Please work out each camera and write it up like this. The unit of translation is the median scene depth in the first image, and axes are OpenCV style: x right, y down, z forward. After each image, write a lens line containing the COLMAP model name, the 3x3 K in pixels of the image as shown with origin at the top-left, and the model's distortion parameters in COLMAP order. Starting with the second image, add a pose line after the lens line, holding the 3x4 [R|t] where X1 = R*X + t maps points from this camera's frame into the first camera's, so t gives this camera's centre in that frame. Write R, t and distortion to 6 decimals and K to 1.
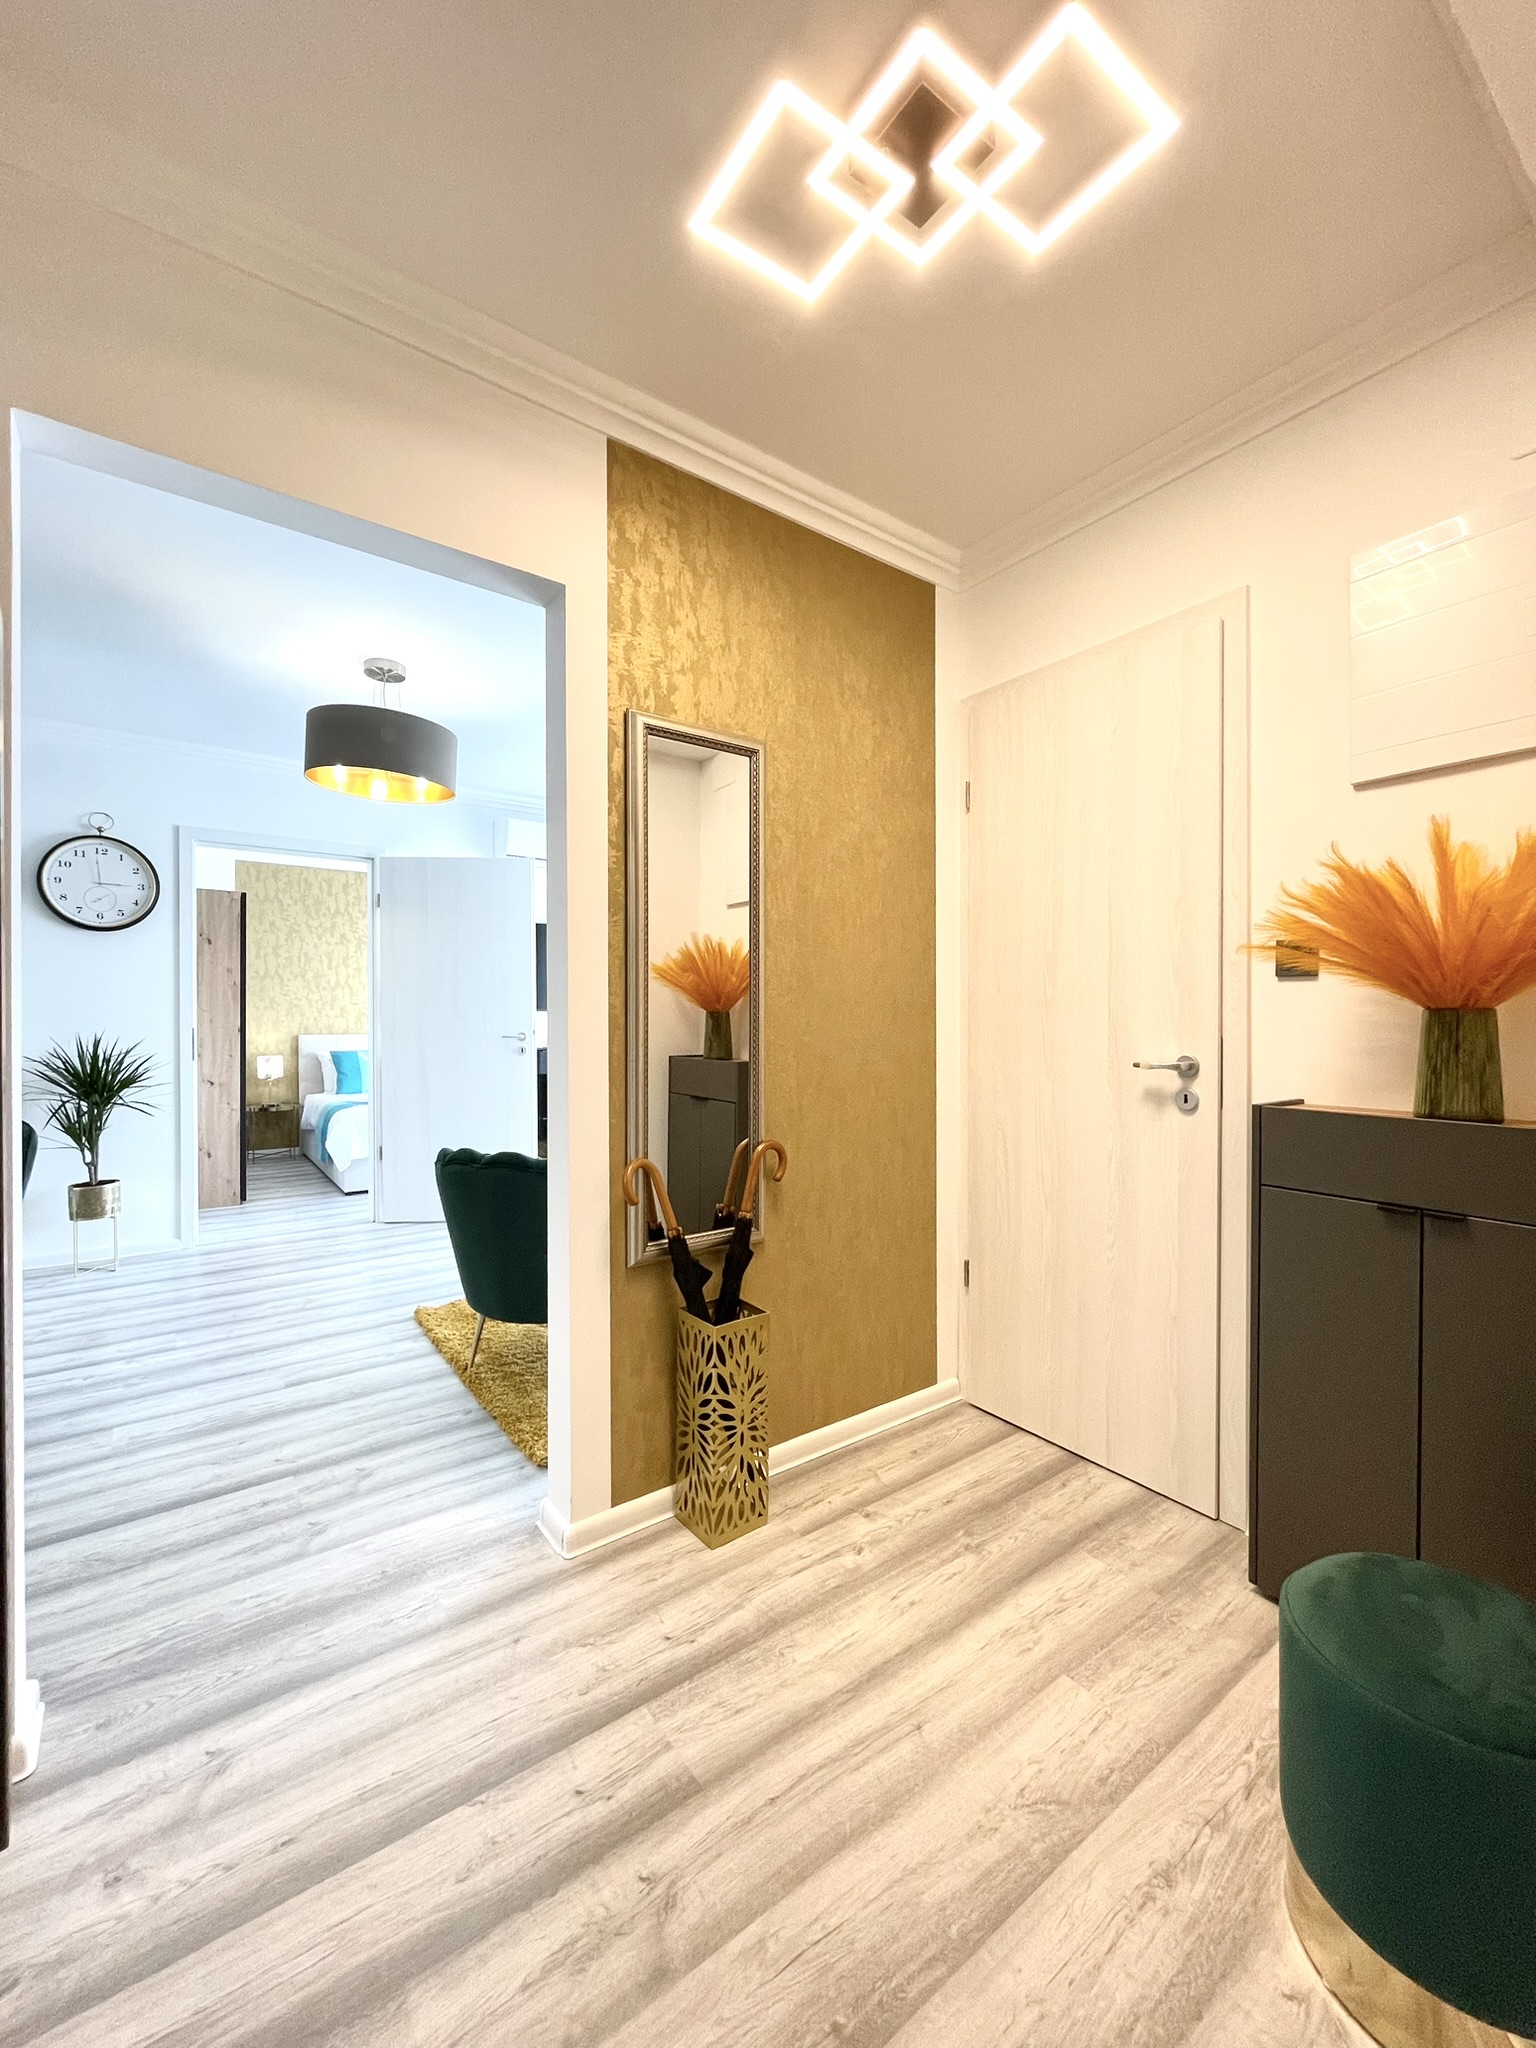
lens RADIAL K [[832.4, 0, 775.1], [0, 832.4, 1022.8], [0, 0, 1]] dist [-0.001513, -0.000838]
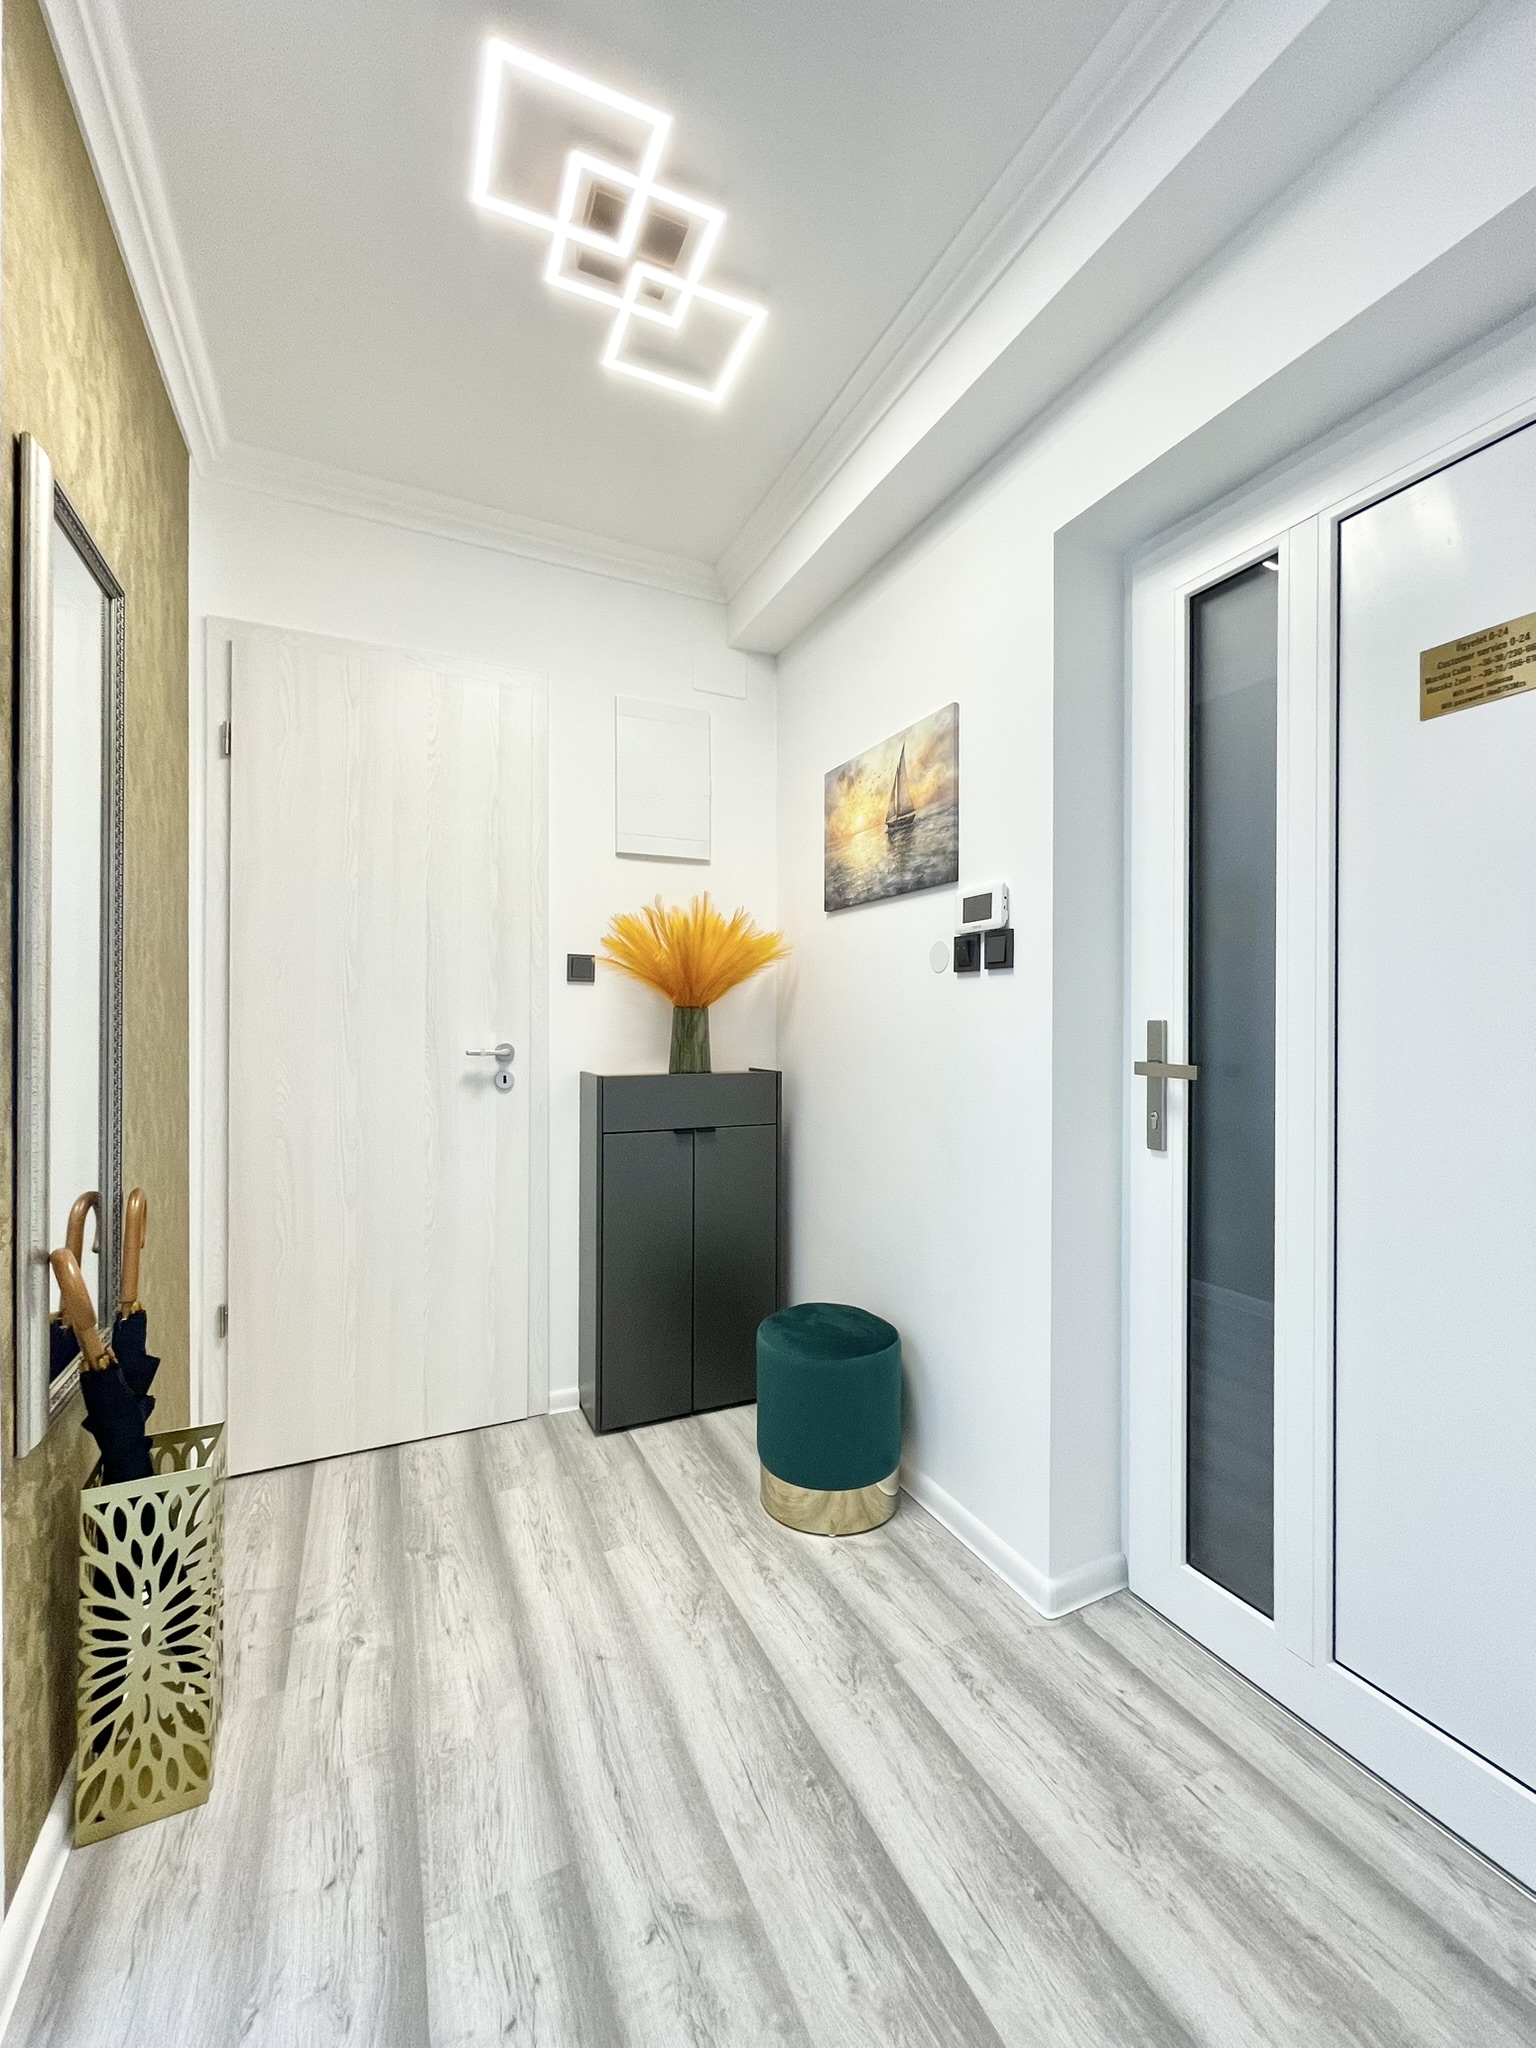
lens RADIAL K [[832.4, 0, 769.0], [0, 832.4, 1023.6], [0, 0, 1]] dist [-0.001513, -0.000838]
pose [[0.186462, -0.002347, 0.982459, -0.824841], [0.003825, 0.999991, 0.001663, 0.015141], [-0.982455, 0.003448, 0.186469, 0.556709]]
